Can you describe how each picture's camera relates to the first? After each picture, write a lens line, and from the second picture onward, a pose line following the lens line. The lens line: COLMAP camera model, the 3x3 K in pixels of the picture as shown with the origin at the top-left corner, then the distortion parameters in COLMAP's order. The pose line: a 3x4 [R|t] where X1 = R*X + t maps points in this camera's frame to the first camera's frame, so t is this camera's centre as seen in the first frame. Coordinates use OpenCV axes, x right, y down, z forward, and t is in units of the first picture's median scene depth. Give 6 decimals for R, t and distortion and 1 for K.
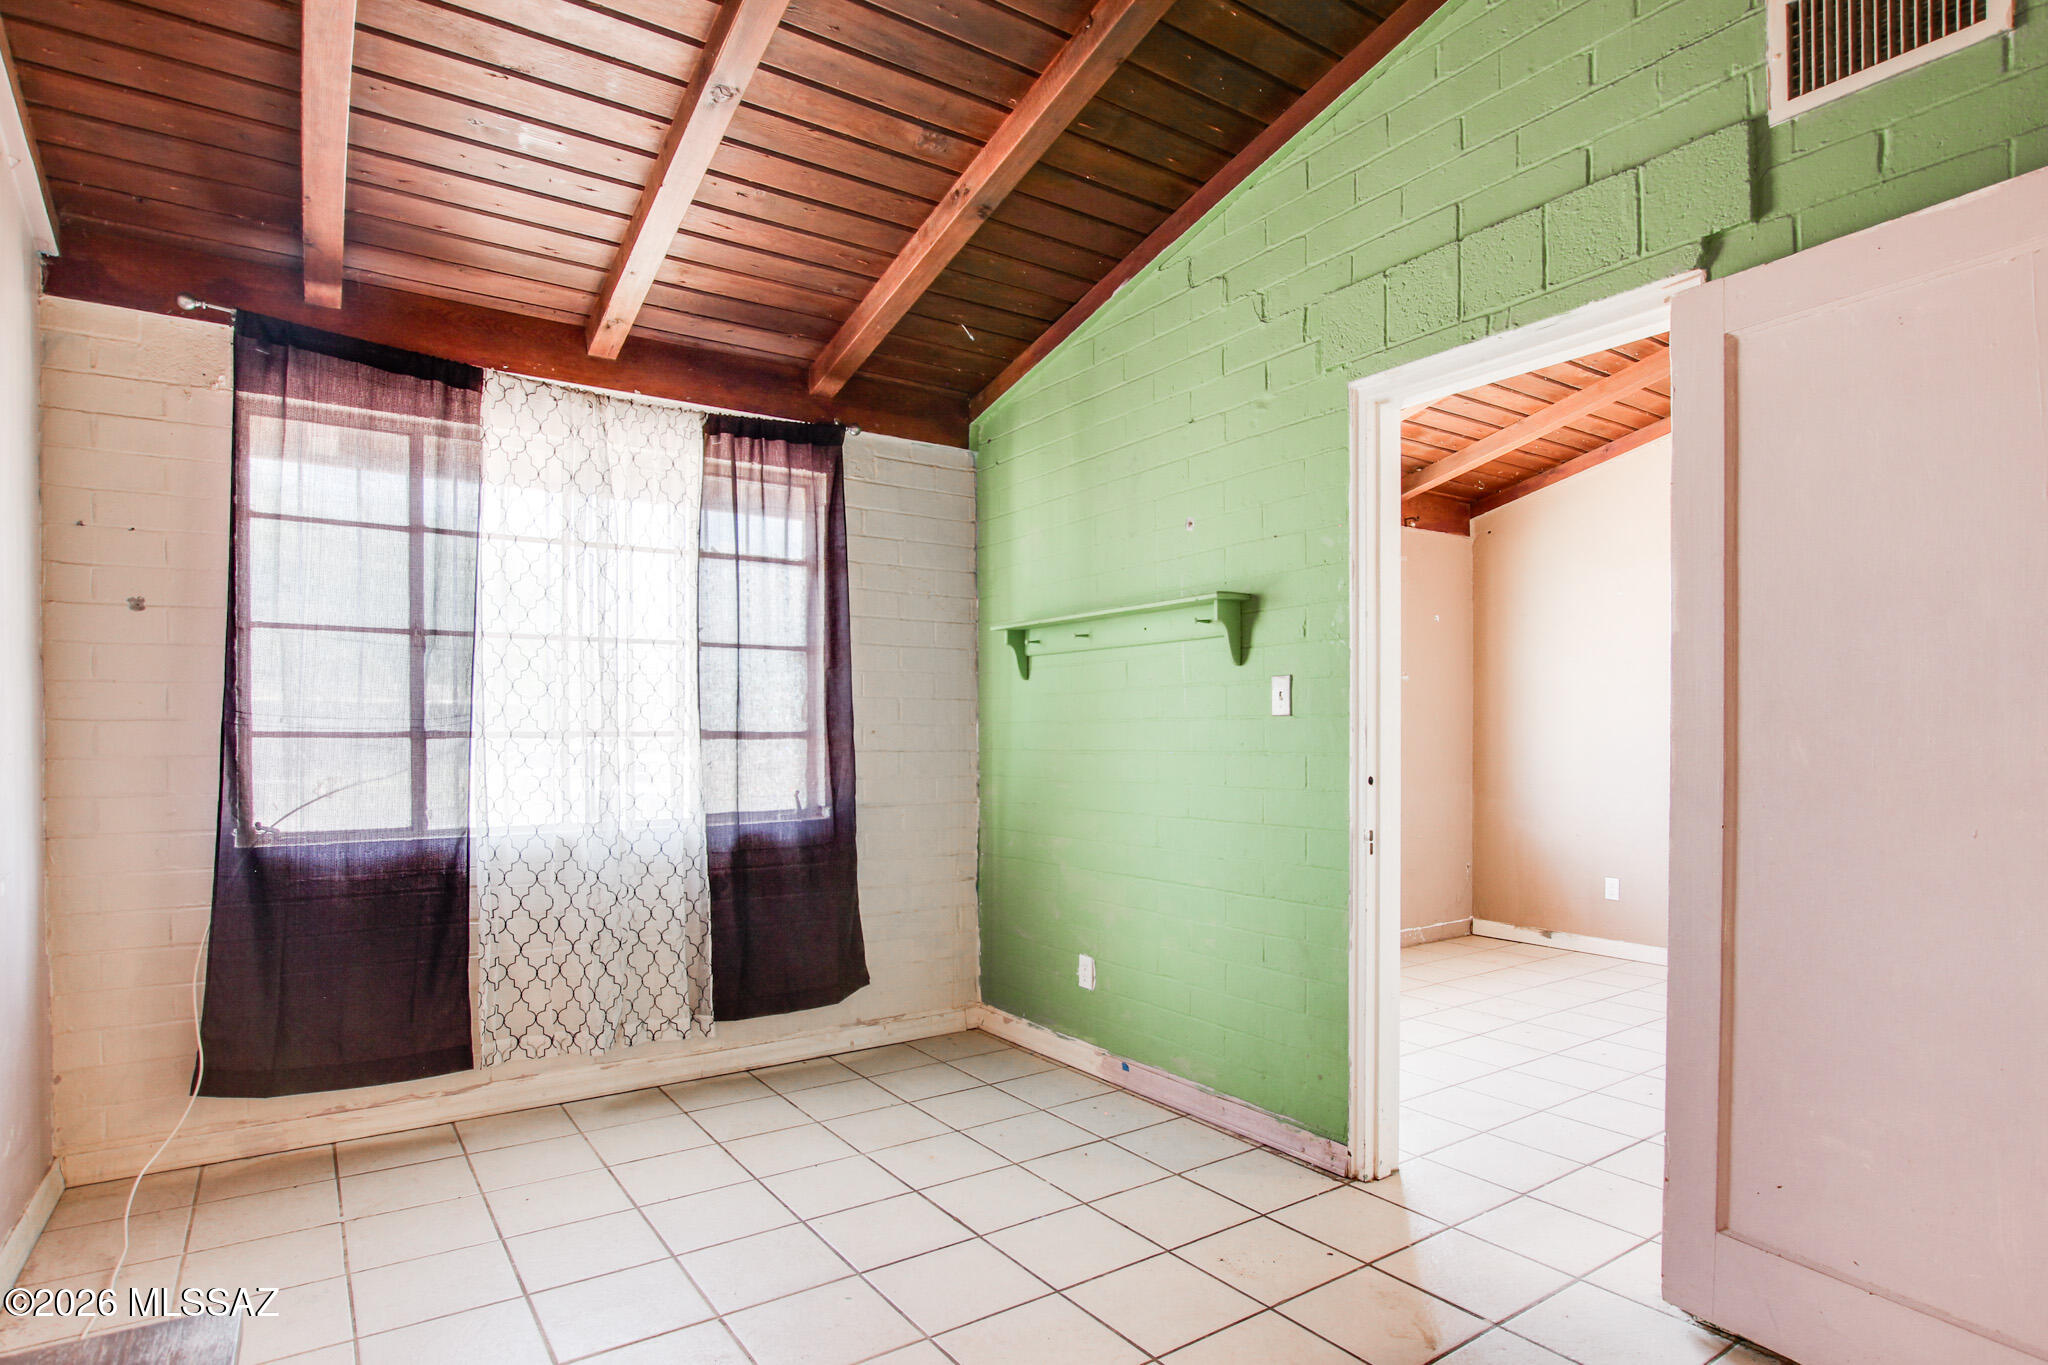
lens RADIAL K [[1070.7, 0, 1025.4], [0, 1070.7, 727.6], [0, 0, 1]] dist [-0.021636, 0.001747]
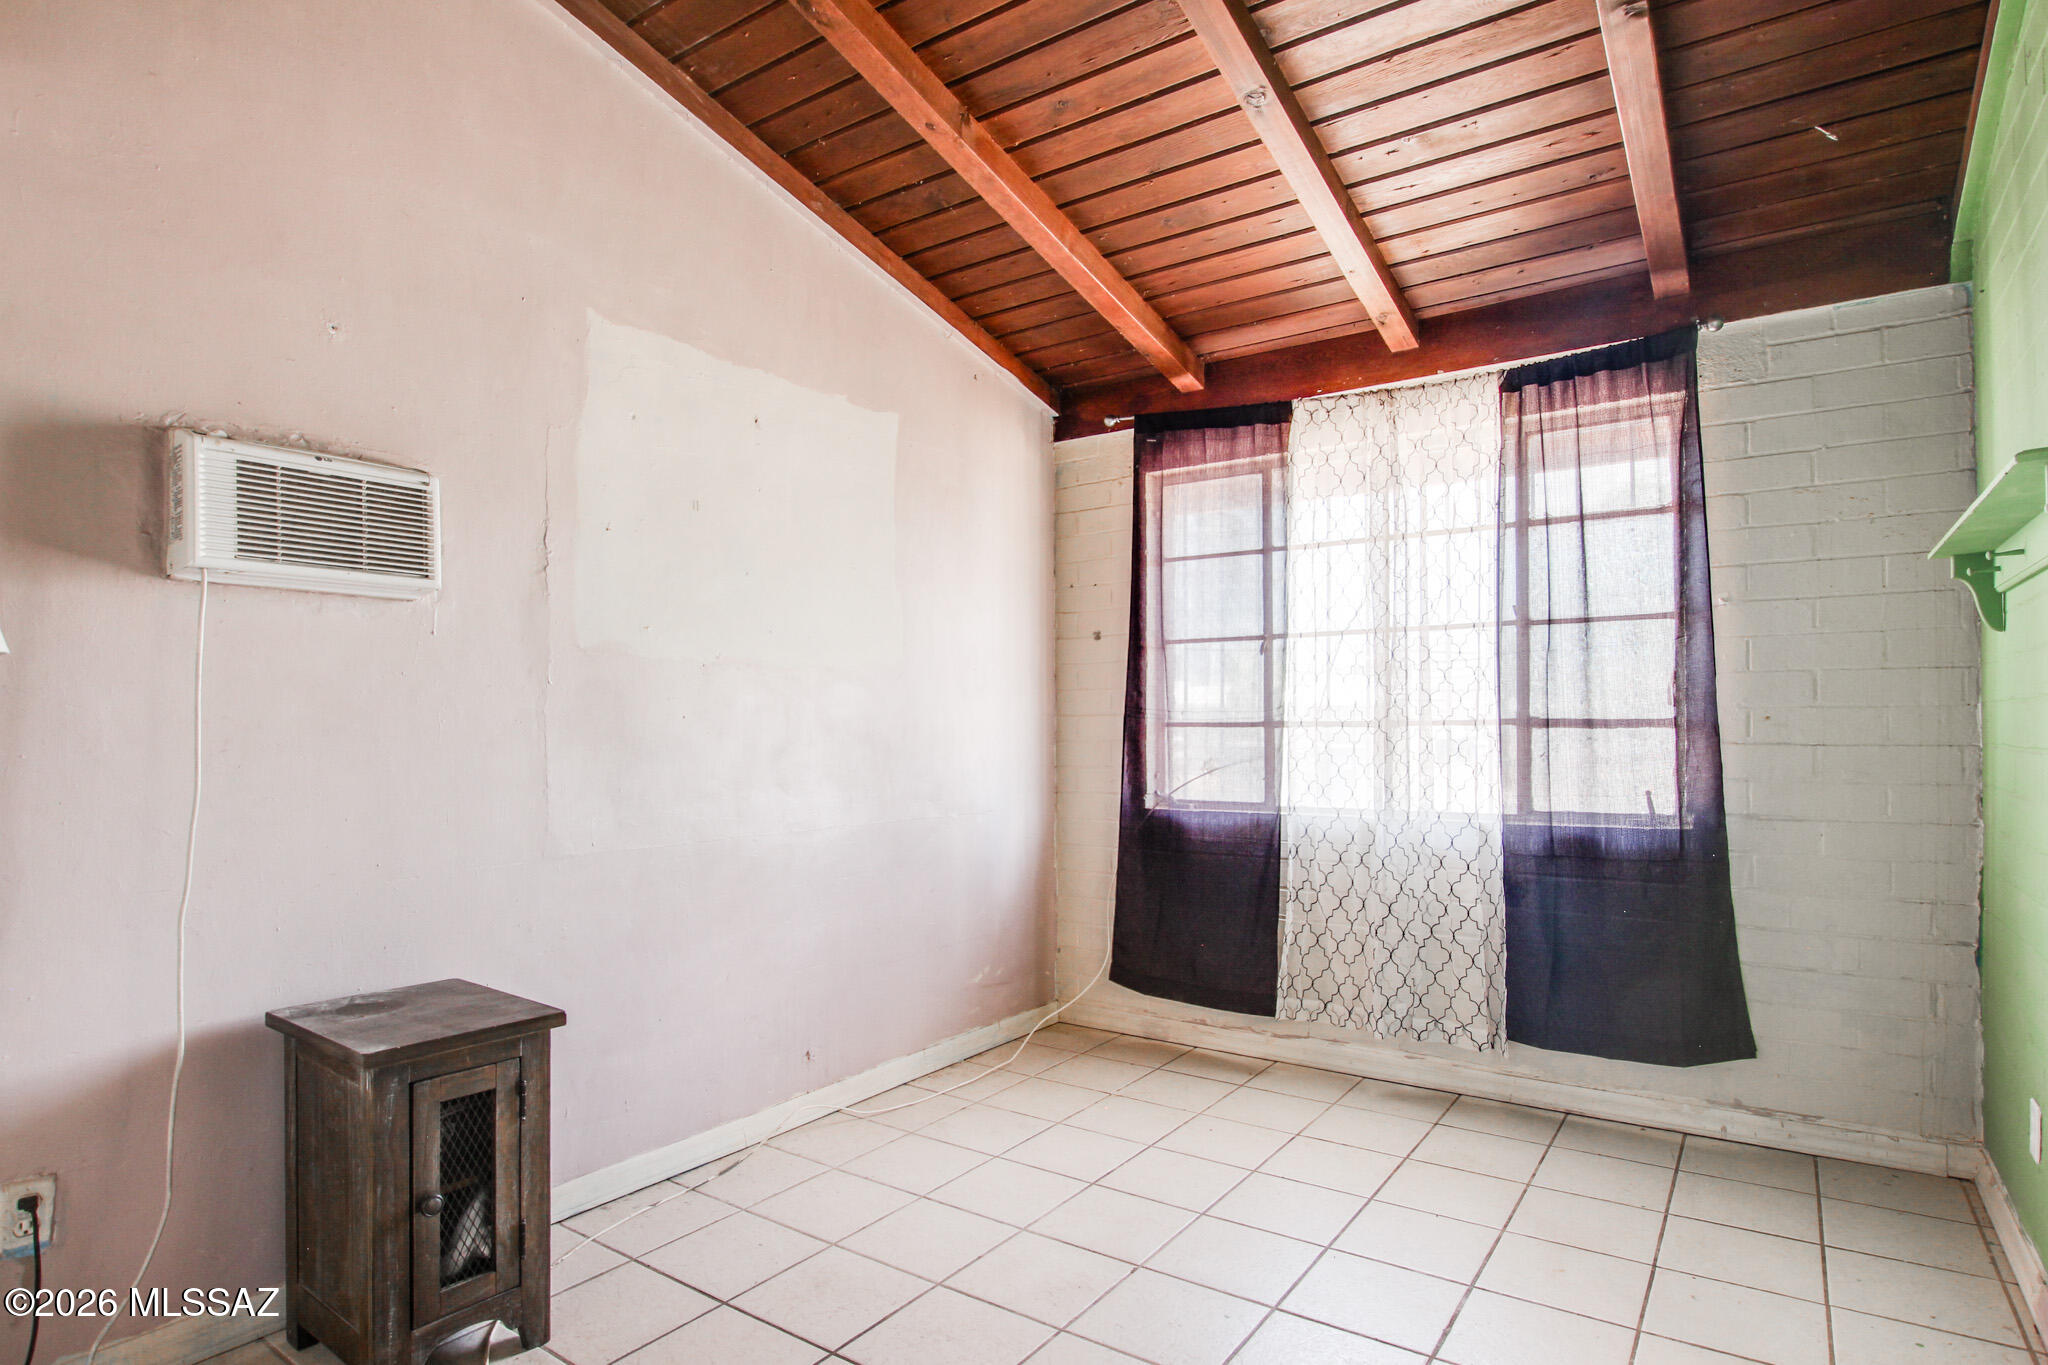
lens RADIAL K [[1097.6, 0, 1031.2], [0, 1097.6, 703.5], [0, 0, 1]] dist [-0.023809, 0.001066]
pose [[0.356549, -0.022002, -0.934017, 0.434761], [0.009113, 0.999757, -0.020071, 0.005028], [0.934232, -0.001356, 0.356663, 0.298696]]
